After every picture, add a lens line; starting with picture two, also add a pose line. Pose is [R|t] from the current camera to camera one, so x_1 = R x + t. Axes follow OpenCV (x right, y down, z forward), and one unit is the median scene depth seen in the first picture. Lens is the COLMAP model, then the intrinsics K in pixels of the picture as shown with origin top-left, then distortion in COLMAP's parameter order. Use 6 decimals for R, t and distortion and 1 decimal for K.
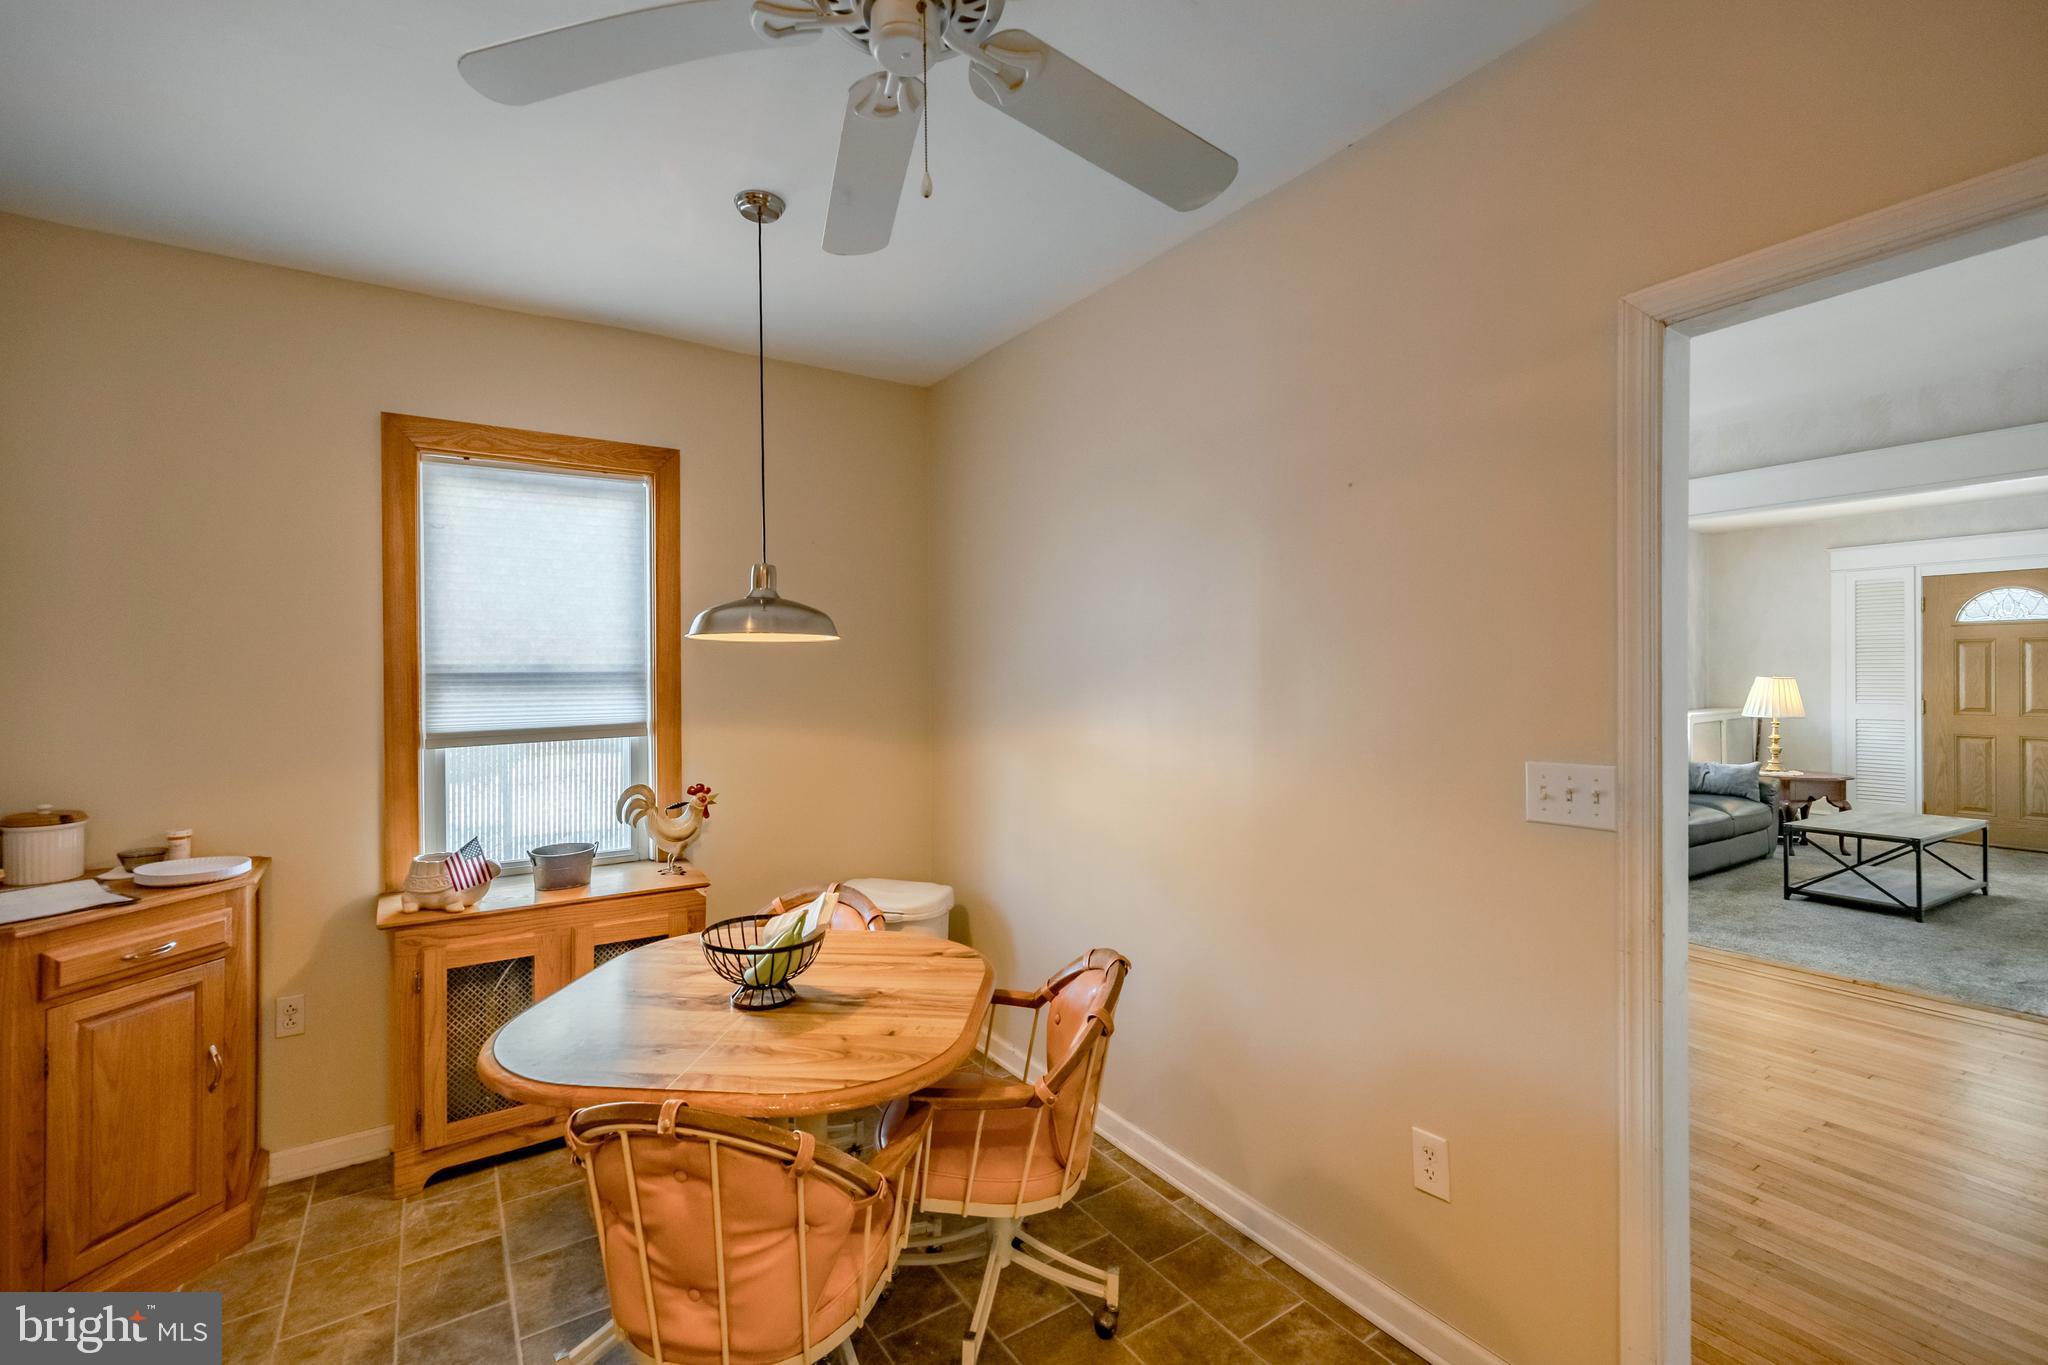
lens RADIAL K [[878.4, 0, 987.7], [0, 878.4, 679.2], [0, 0, 1]] dist [0.003005, 0.000707]
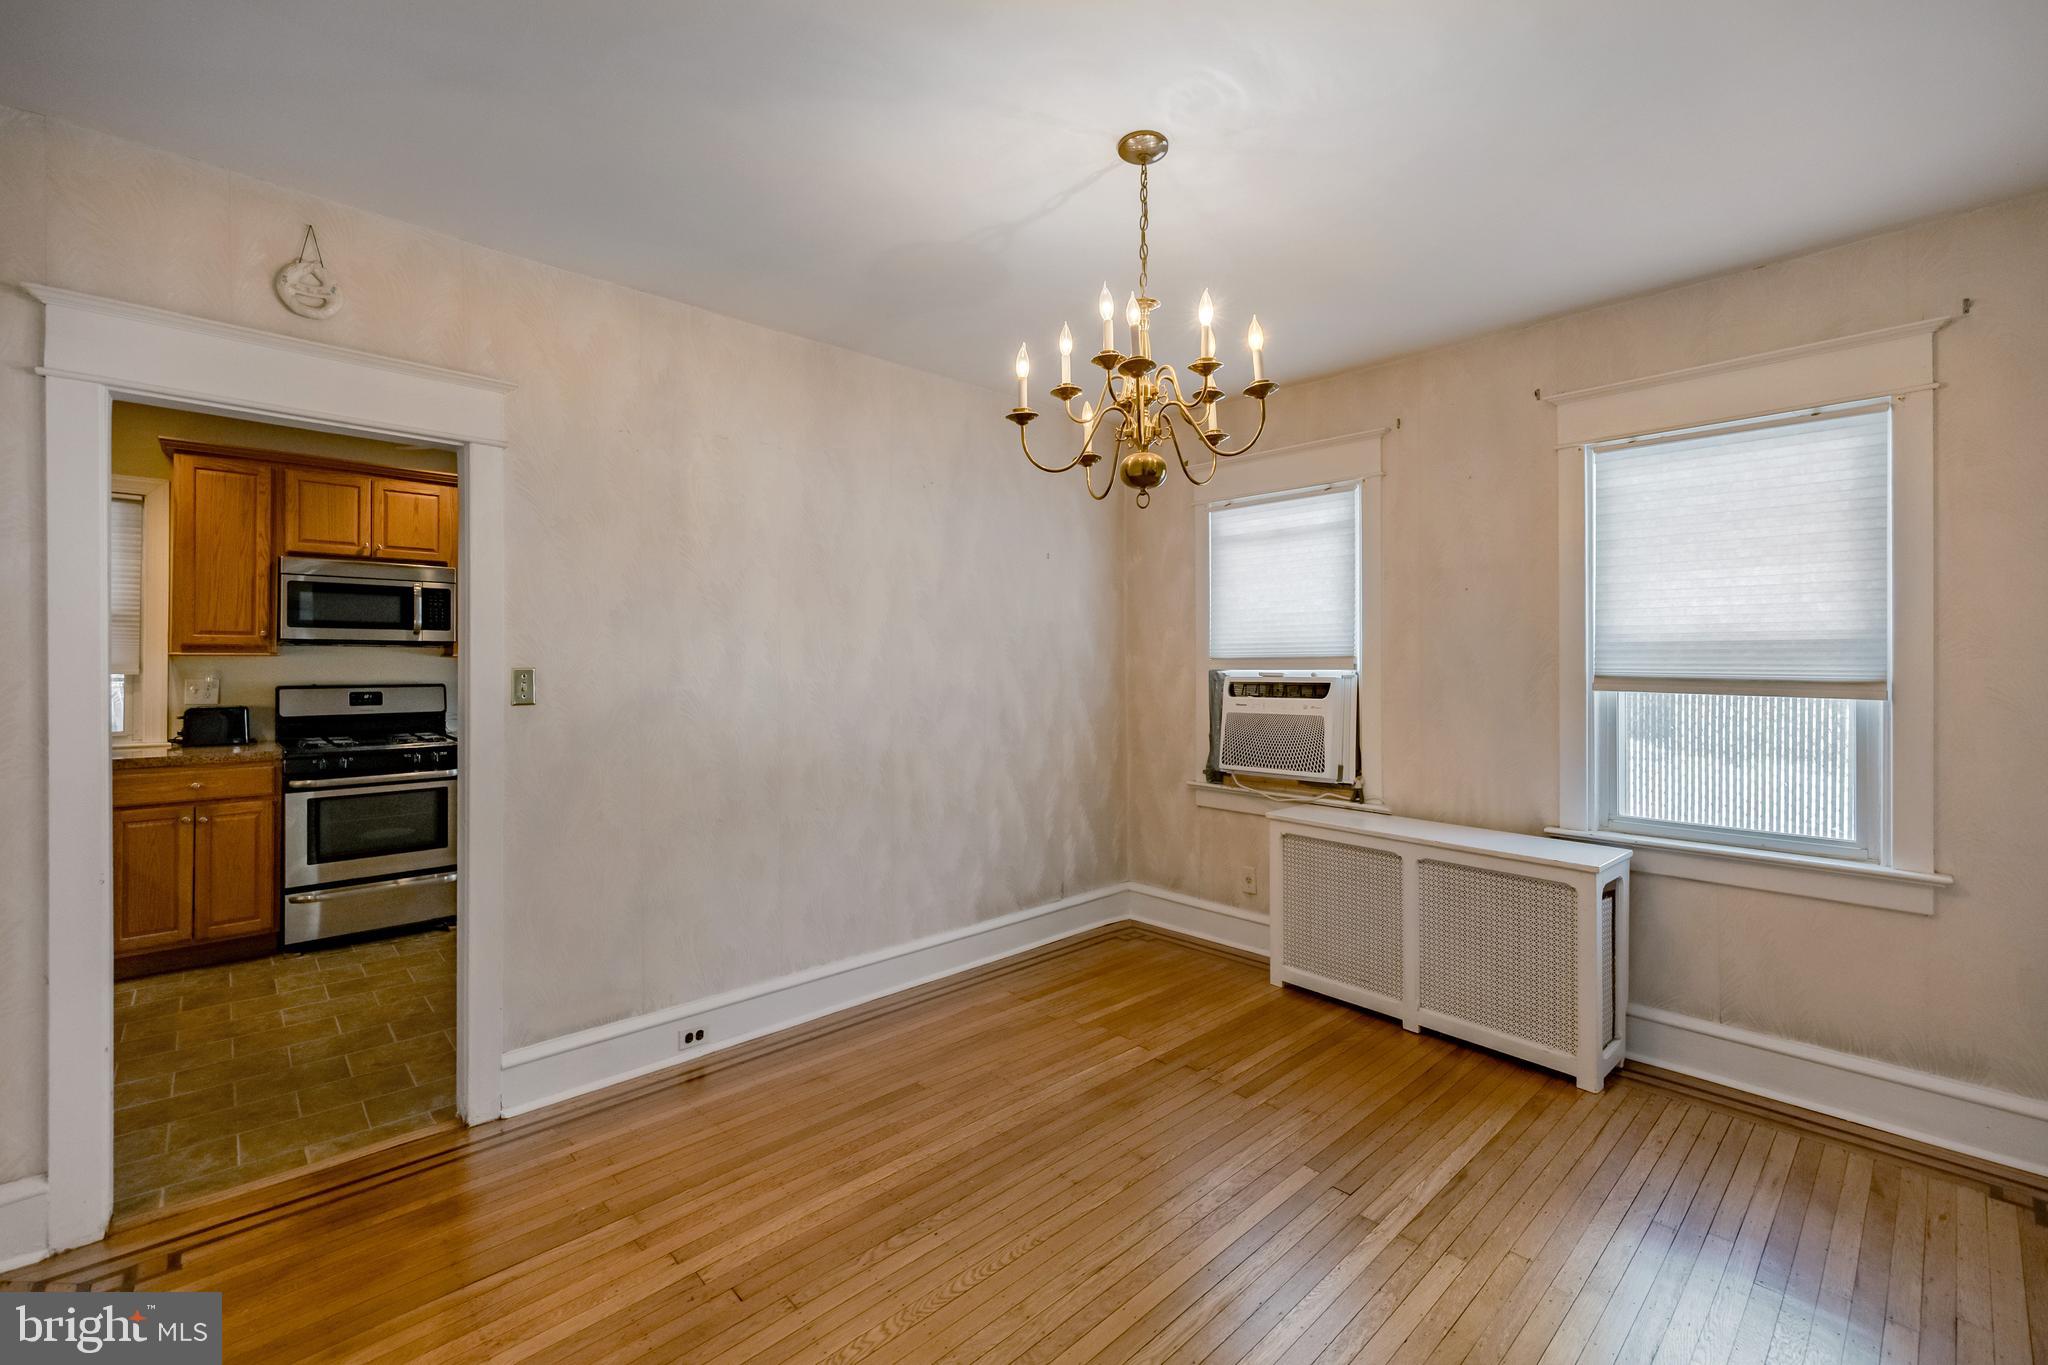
lens RADIAL K [[853.9, 0, 1014.9], [0, 853.9, 654.2], [0, 0, 1]] dist [-0.000260, 0.000121]
pose [[0.179546, 0.005605, -0.983734, 0.870848], [-0.007730, 0.999961, 0.004287, -0.002391], [0.983719, 0.006835, 0.179583, 0.584740]]
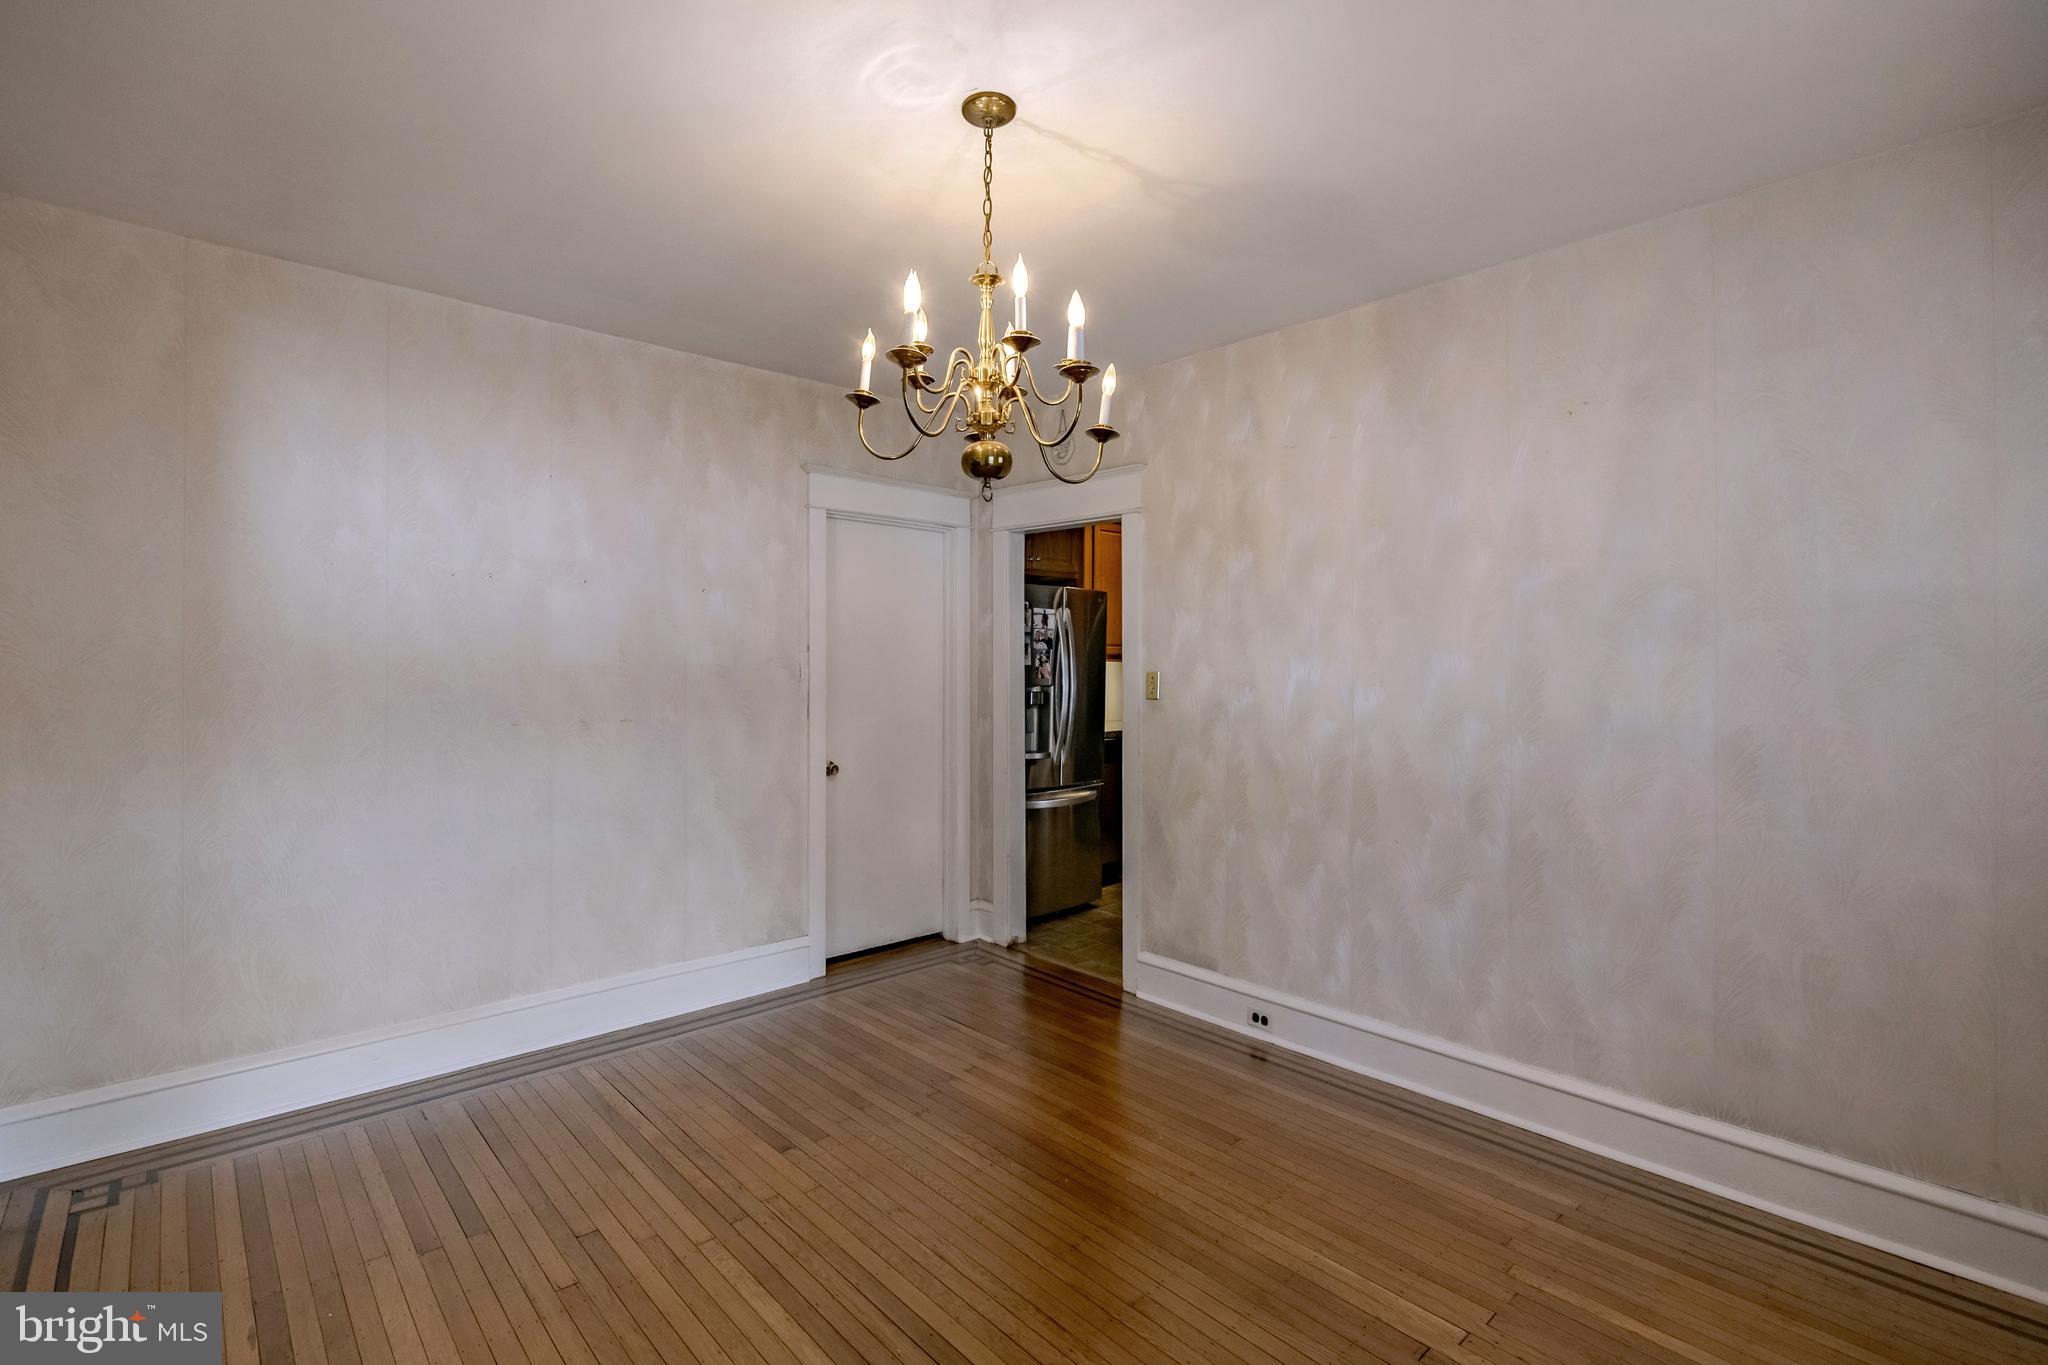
lens RADIAL K [[909.6, 0, 1024.7], [0, 909.6, 675.2], [0, 0, 1]] dist [-0.012280, 0.000140]
pose [[-0.981805, 0.008892, -0.189684, 0.518622], [0.005038, 0.999771, 0.020788, -0.003633], [0.189825, 0.019454, -0.981625, 1.143497]]
